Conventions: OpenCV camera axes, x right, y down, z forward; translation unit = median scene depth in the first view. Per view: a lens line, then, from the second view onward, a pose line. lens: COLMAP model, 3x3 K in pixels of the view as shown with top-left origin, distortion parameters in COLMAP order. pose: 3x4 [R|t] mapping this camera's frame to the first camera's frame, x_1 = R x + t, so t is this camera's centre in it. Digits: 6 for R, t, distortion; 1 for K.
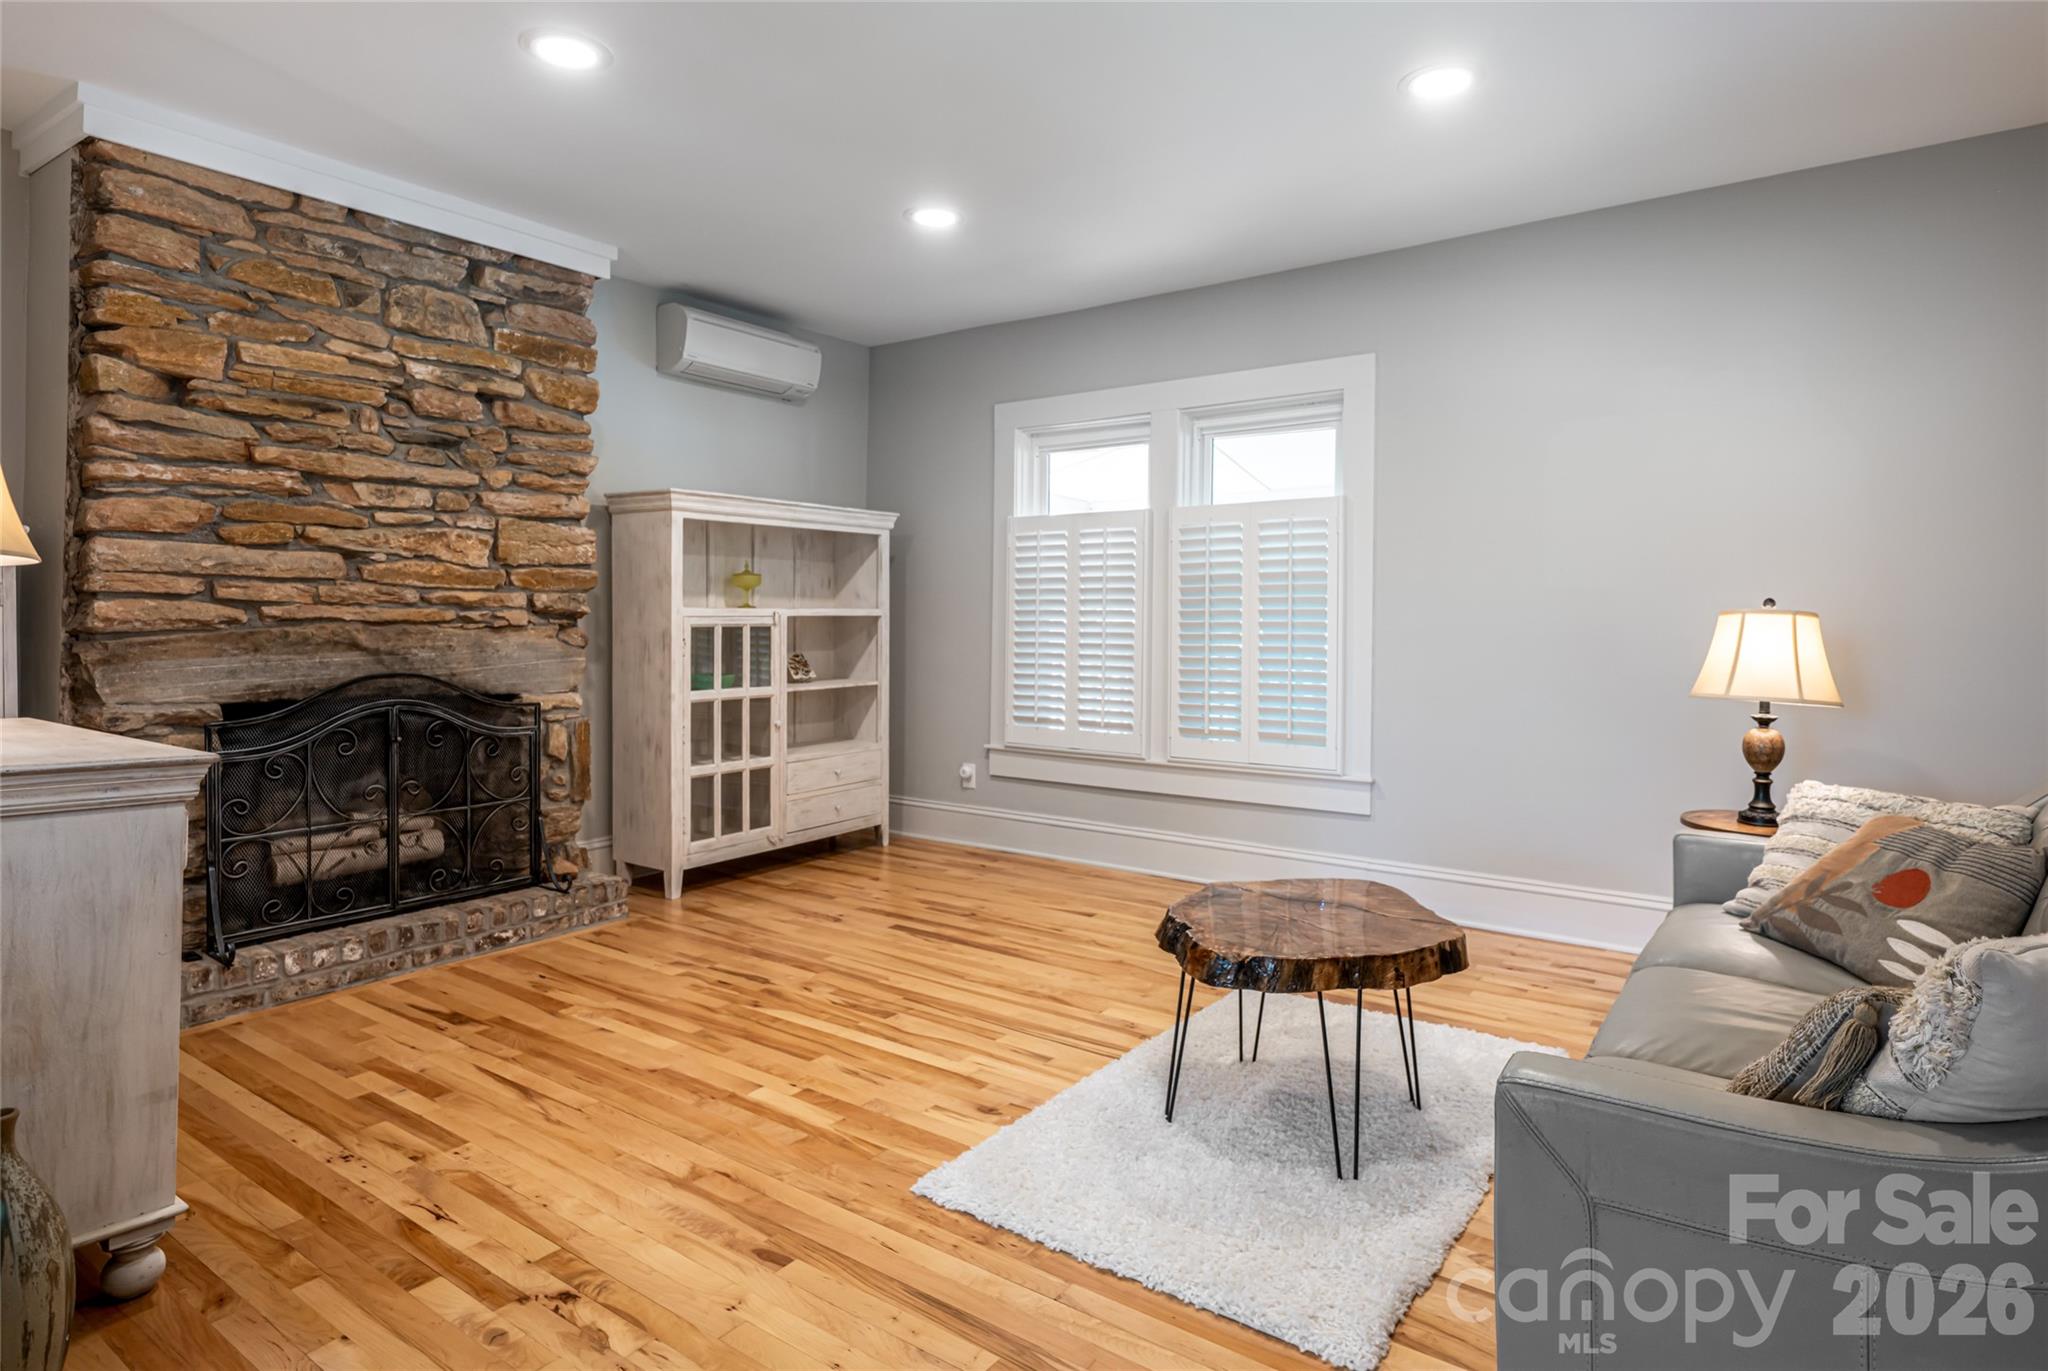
lens RADIAL K [[1130.0, 0, 1025.4], [0, 1130.0, 625.9], [0, 0, 1]] dist [-0.000093, 0.000024]
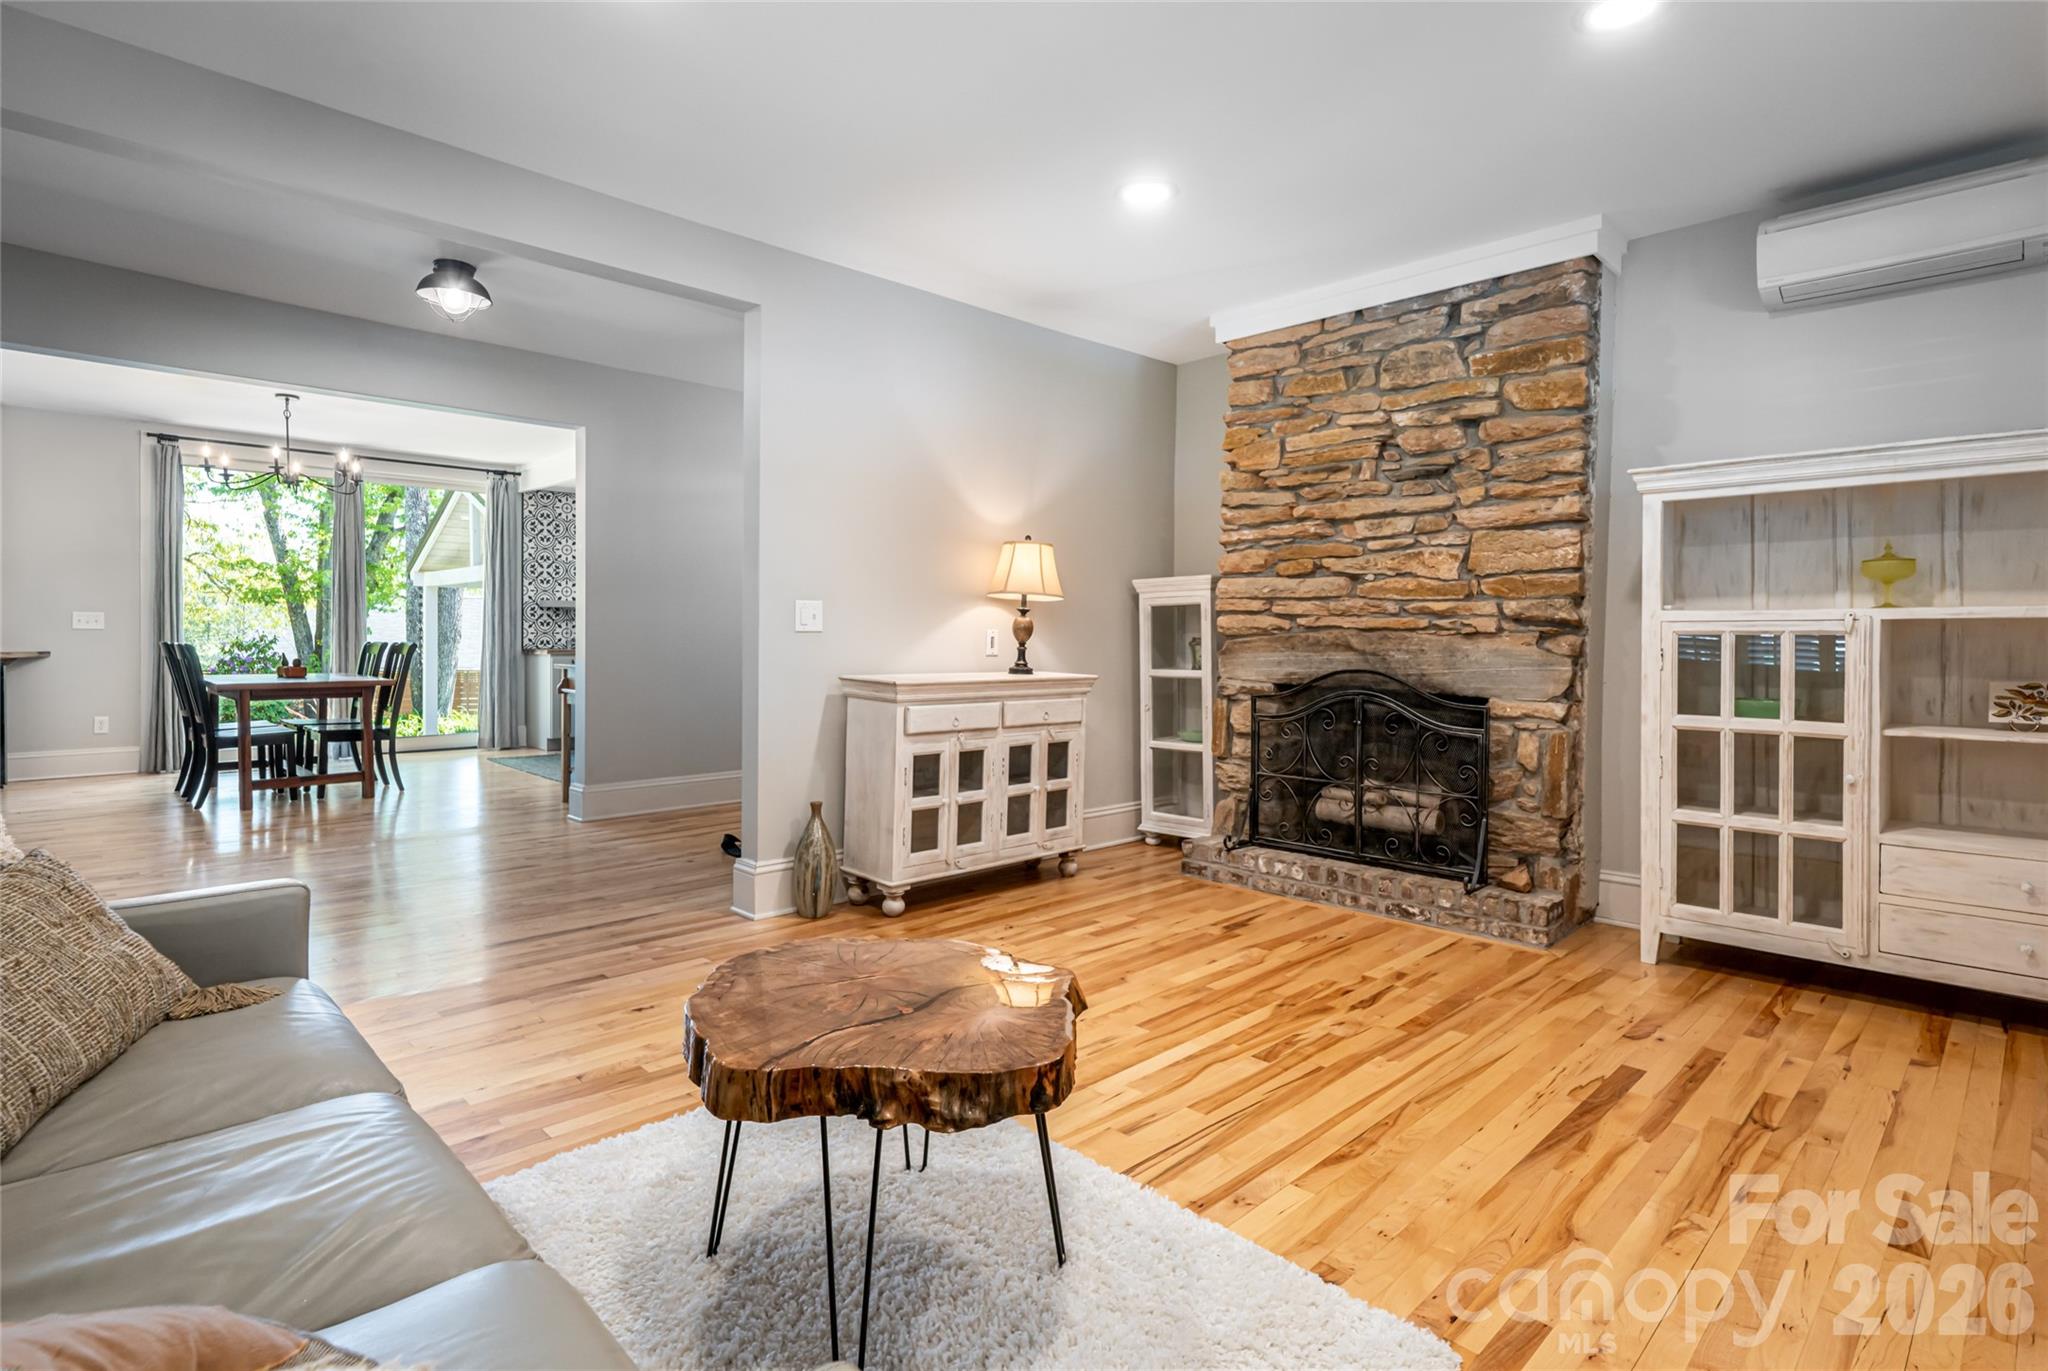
lens RADIAL K [[1016.4, 0, 1027.8], [0, 1016.4, 637.4], [0, 0, 1]] dist [0.000087, 0.000175]
pose [[-0.166146, -0.004322, -0.986092, 0.596719], [-0.015772, 0.999874, -0.001726, 0.013645], [0.985975, 0.015266, -0.166193, 0.801586]]
